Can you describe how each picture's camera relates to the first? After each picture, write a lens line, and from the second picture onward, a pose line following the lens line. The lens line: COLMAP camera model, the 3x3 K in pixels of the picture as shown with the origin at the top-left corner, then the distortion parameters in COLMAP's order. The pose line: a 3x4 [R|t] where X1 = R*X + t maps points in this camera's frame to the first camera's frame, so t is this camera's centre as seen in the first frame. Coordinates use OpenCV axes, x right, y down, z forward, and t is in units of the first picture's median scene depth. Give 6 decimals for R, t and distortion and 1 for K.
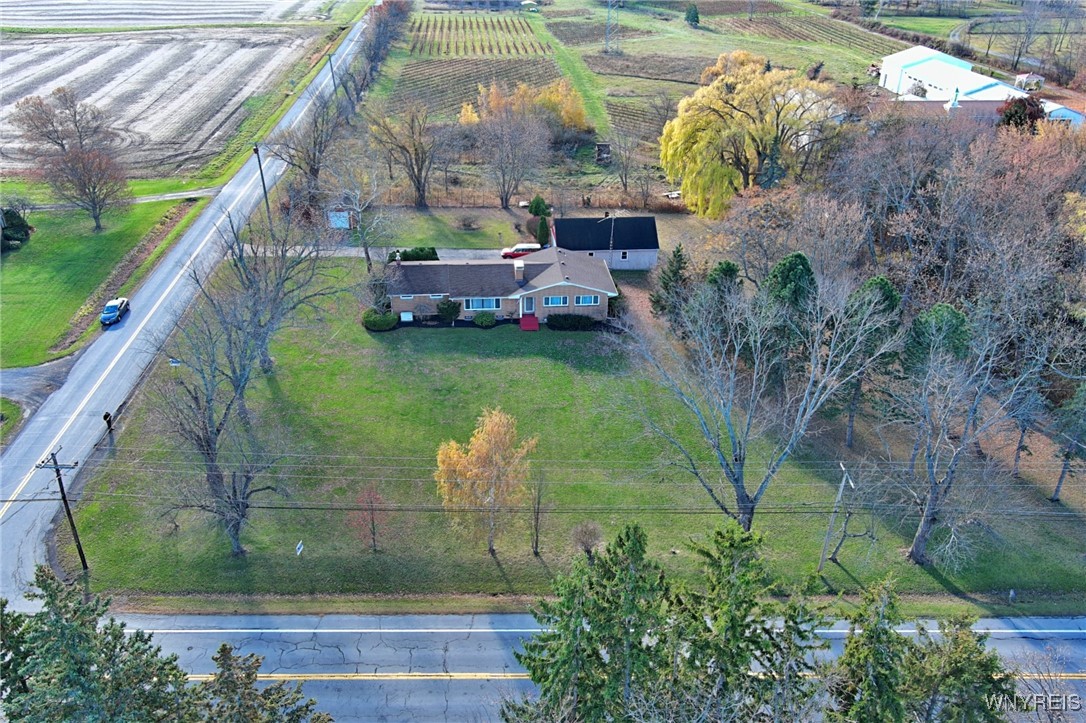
lens RADIAL K [[846.0, 0, 543.0], [0, 846.0, 361.5], [0, 0, 1]] dist [0.011830, 0.000732]
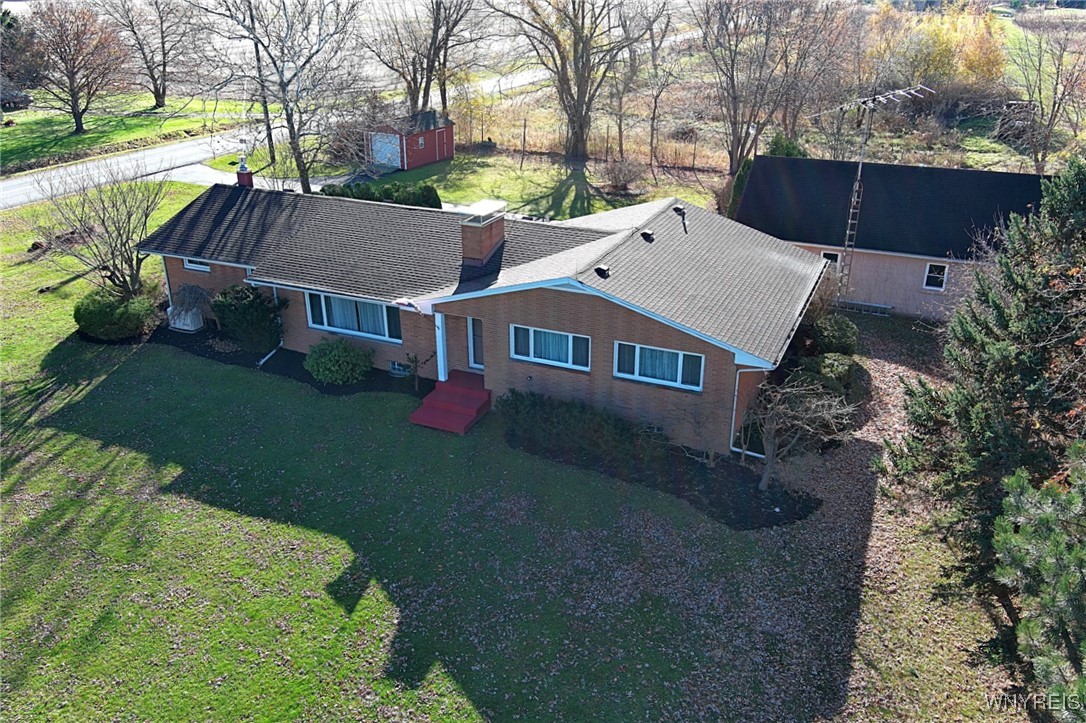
lens RADIAL K [[864.5, 0, 543.0], [0, 864.5, 361.5], [0, 0, 1]] dist [0.012008, 0.000100]
pose [[0.870351, 0.183694, -0.456888, 0.144206], [-0.220008, 0.975123, -0.027052, -0.058364], [0.440552, 0.124063, 0.889113, 0.743561]]
